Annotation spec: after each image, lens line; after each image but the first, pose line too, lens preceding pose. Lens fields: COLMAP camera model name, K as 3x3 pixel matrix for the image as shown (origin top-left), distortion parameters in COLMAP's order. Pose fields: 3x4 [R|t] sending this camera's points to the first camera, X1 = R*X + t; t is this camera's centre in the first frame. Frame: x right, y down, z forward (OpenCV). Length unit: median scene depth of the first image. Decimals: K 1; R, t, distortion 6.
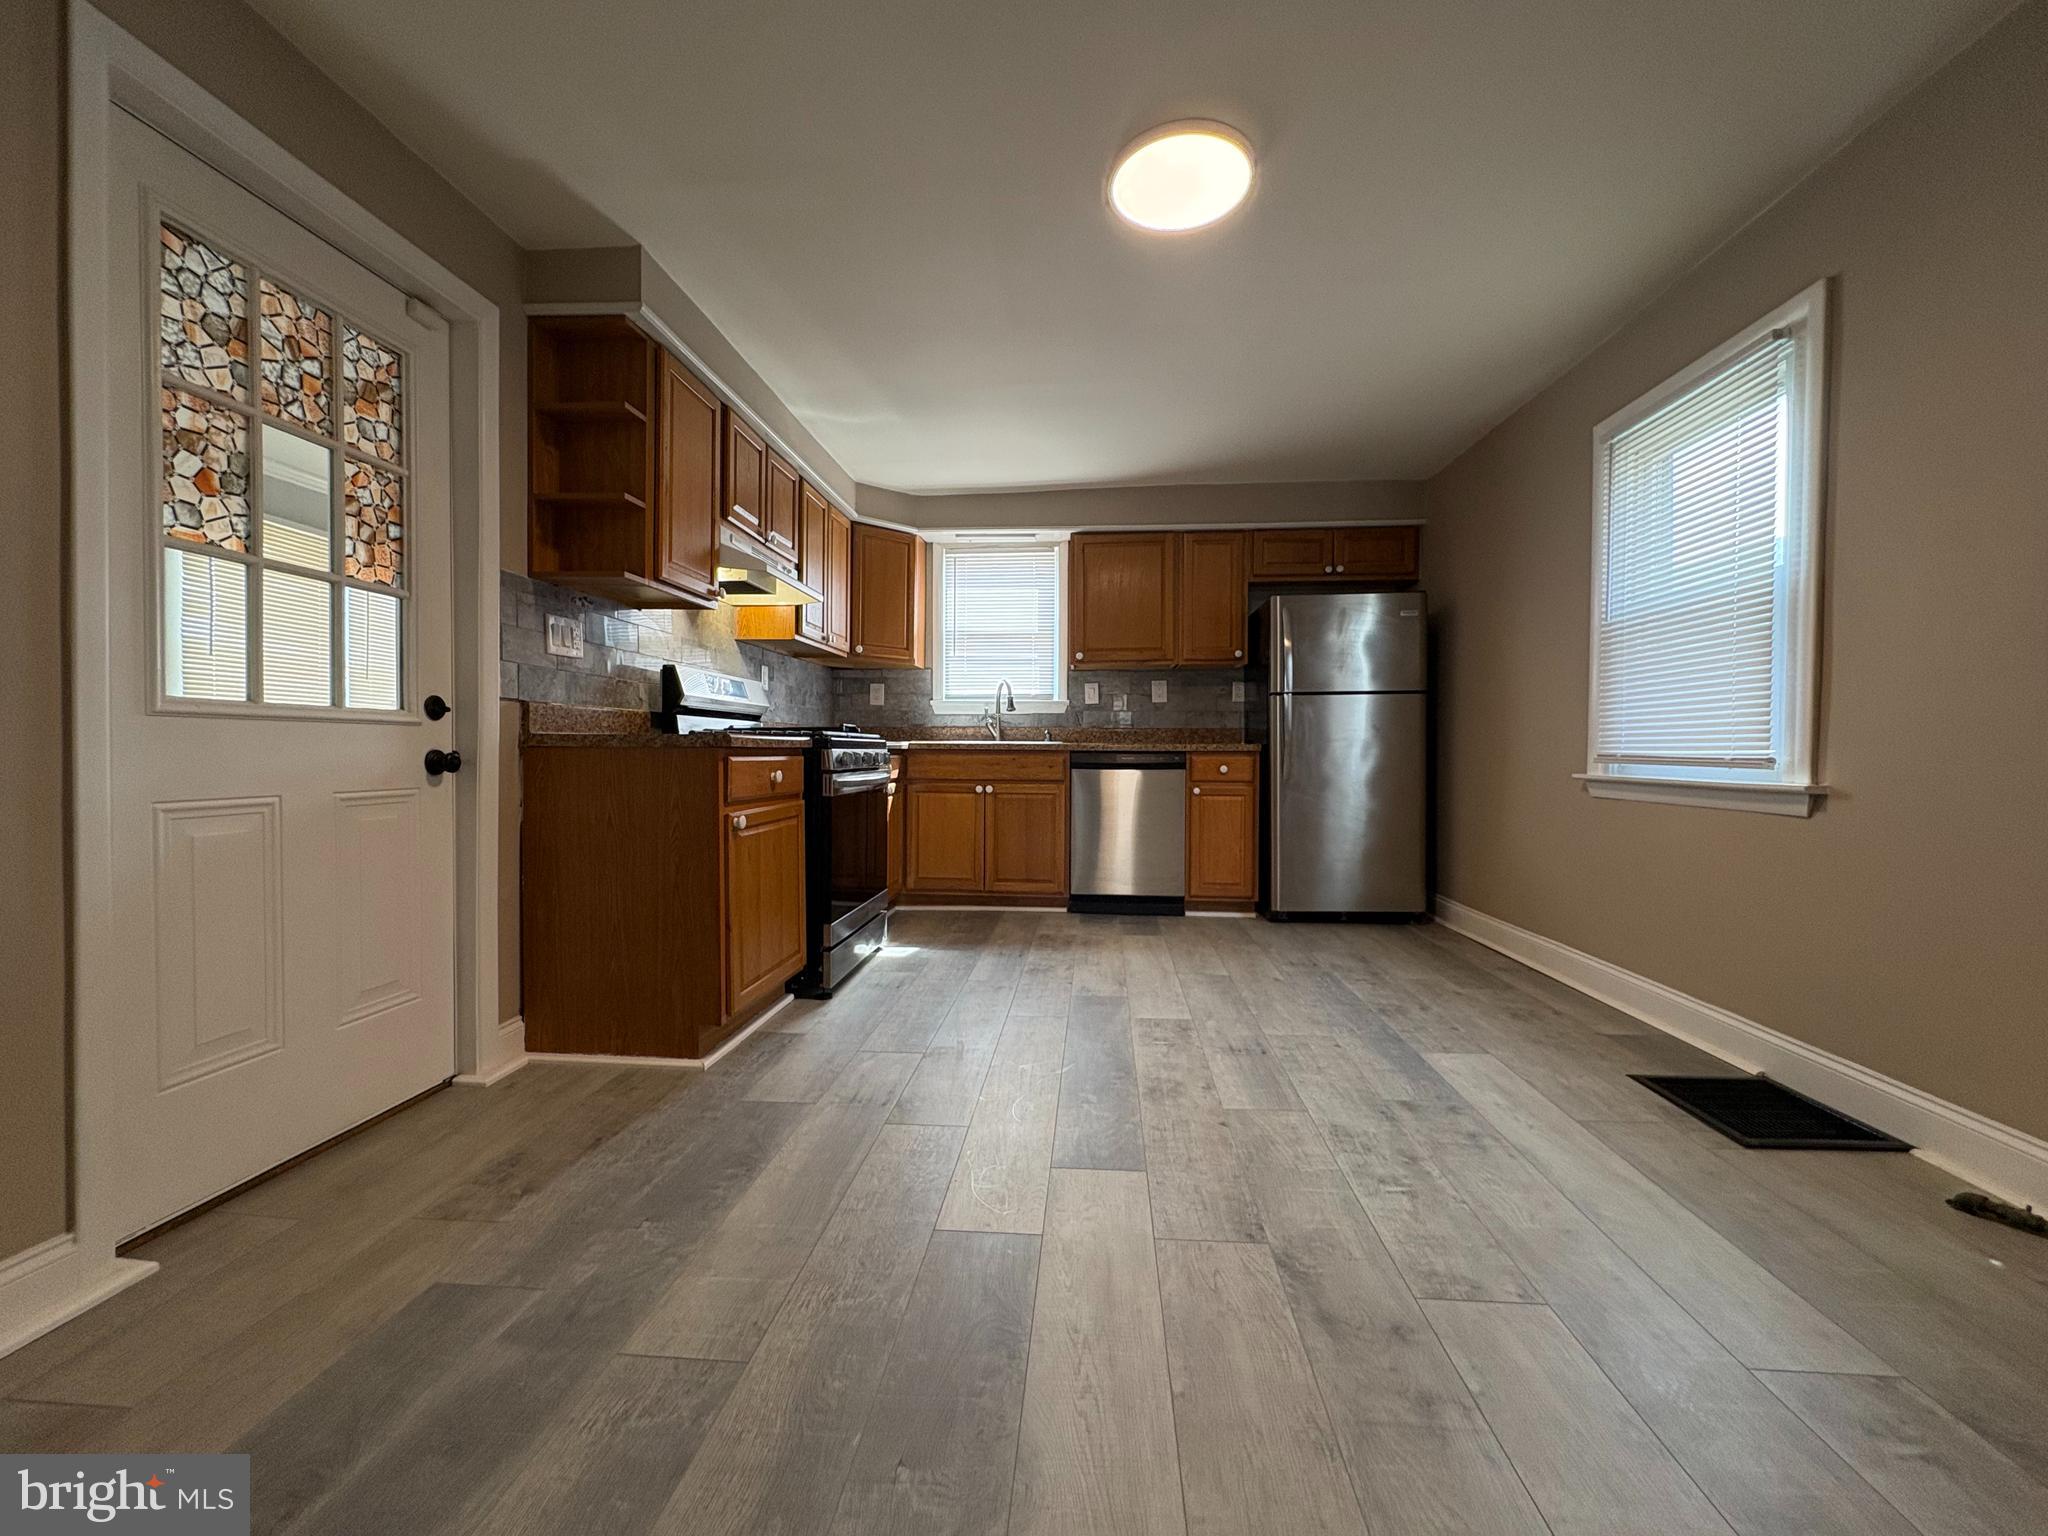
lens RADIAL K [[814.9, 0, 1021.6], [0, 814.9, 762.5], [0, 0, 1]] dist [-0.000645, 0.000391]
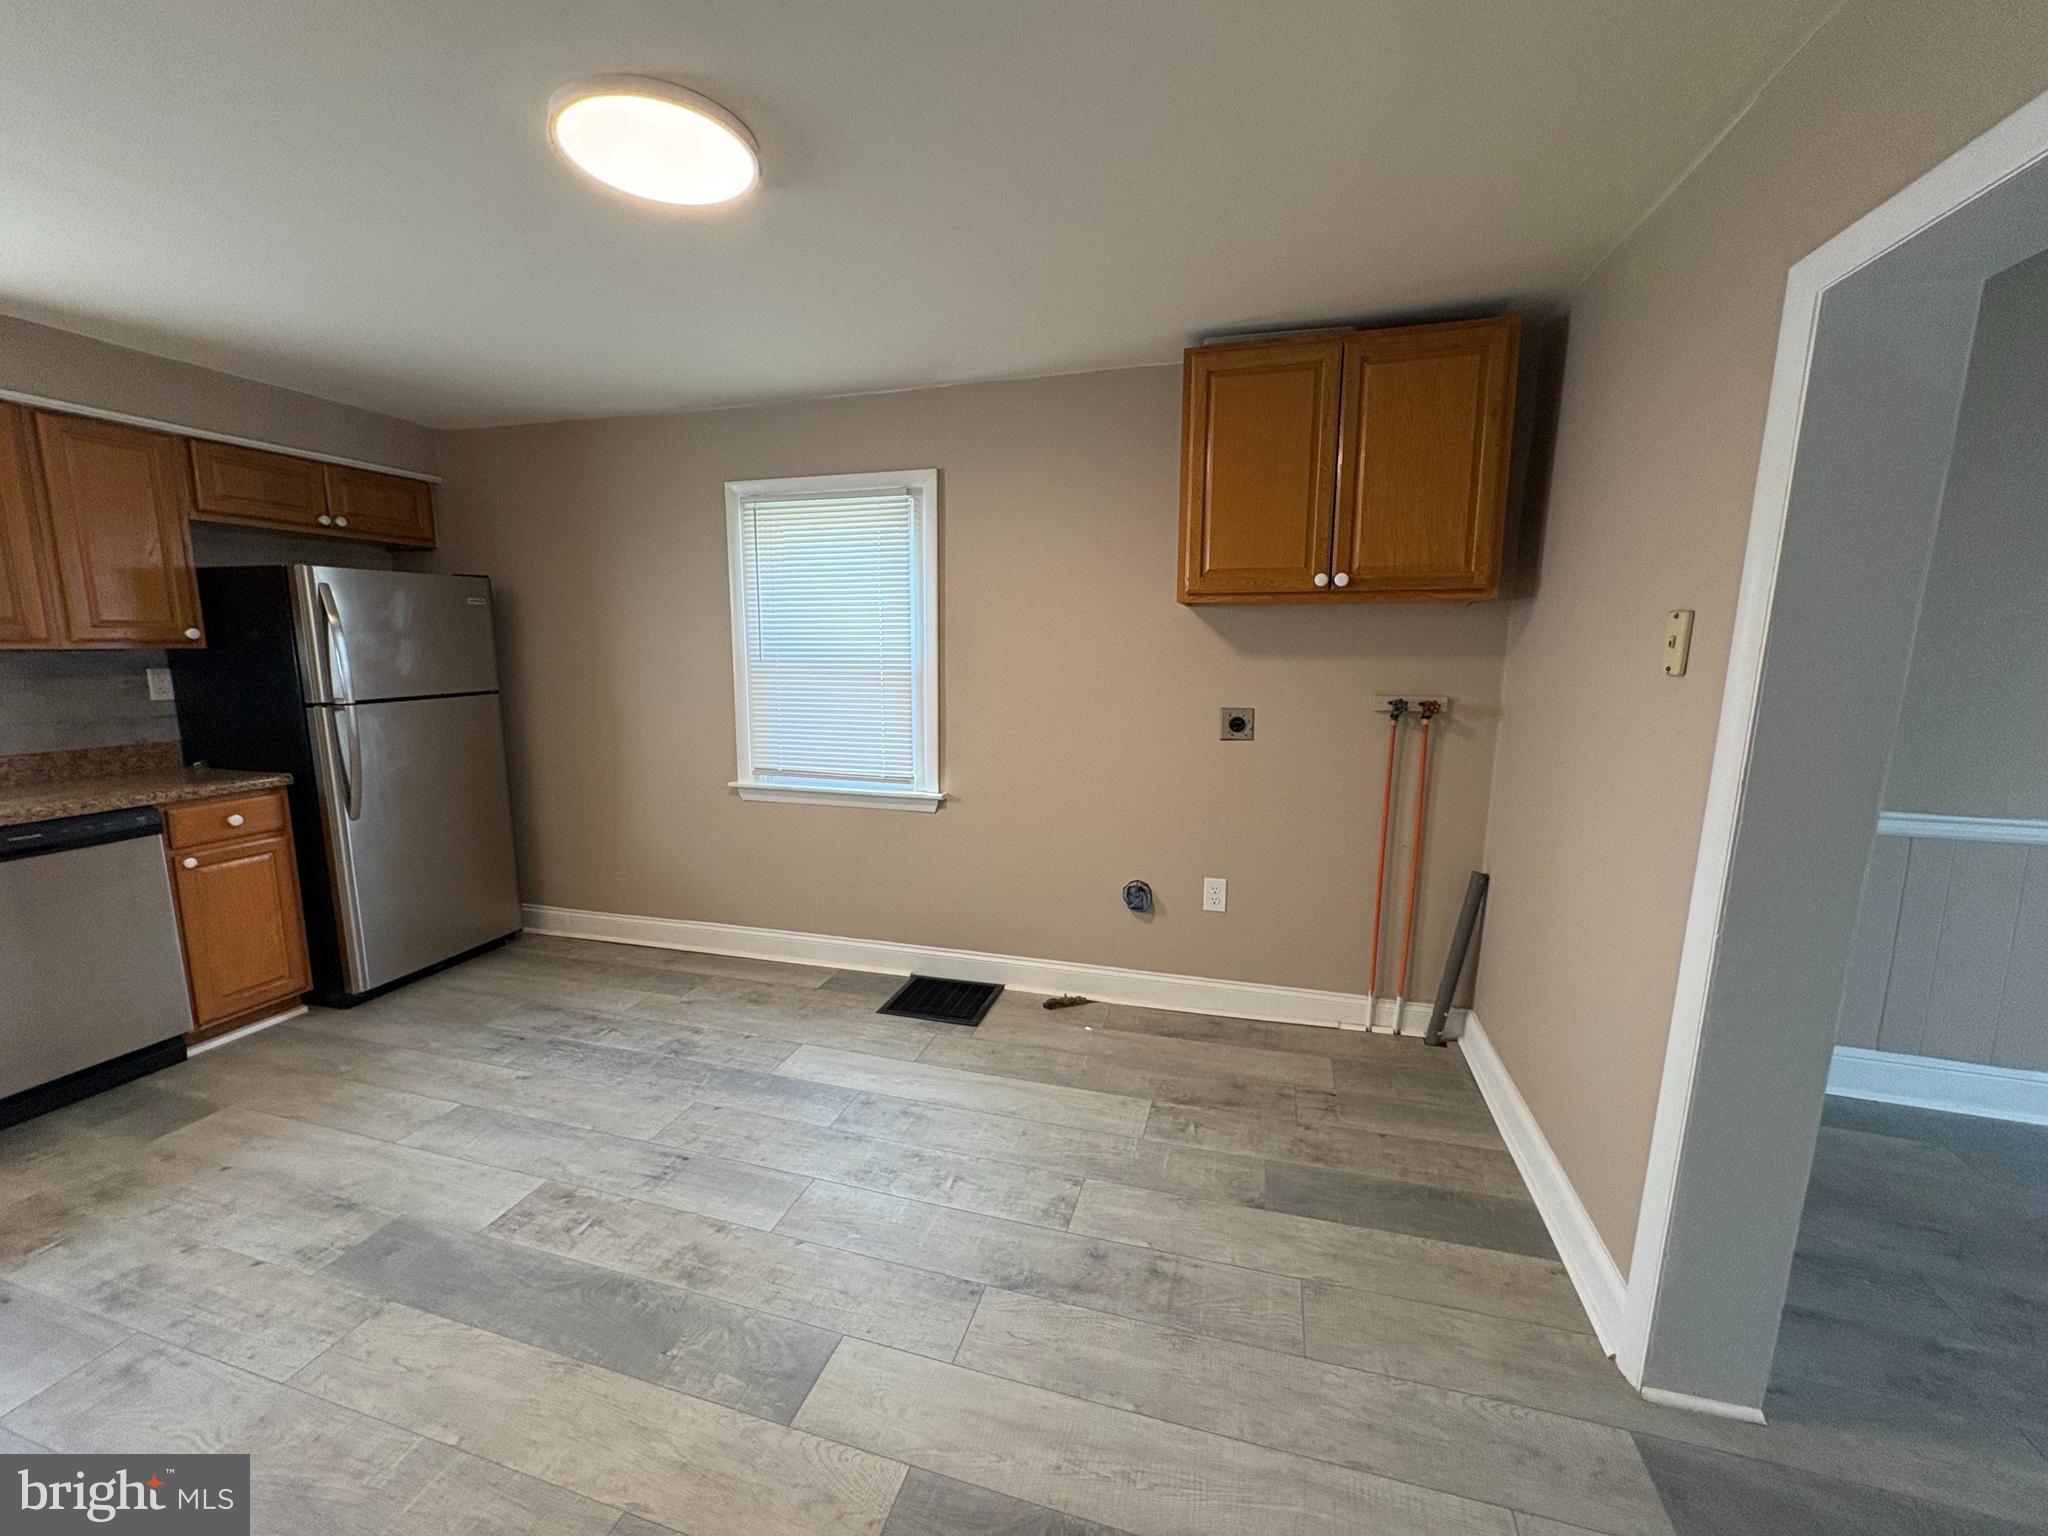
lens RADIAL K [[814.9, 0, 1020.3], [0, 814.9, 771.3], [0, 0, 1]] dist [-0.000645, 0.000391]
pose [[0.193143, -0.153644, 0.969066, -0.437374], [0.013811, 0.987991, 0.153892, -0.207515], [-0.981073, -0.016339, 0.192946, 0.424448]]
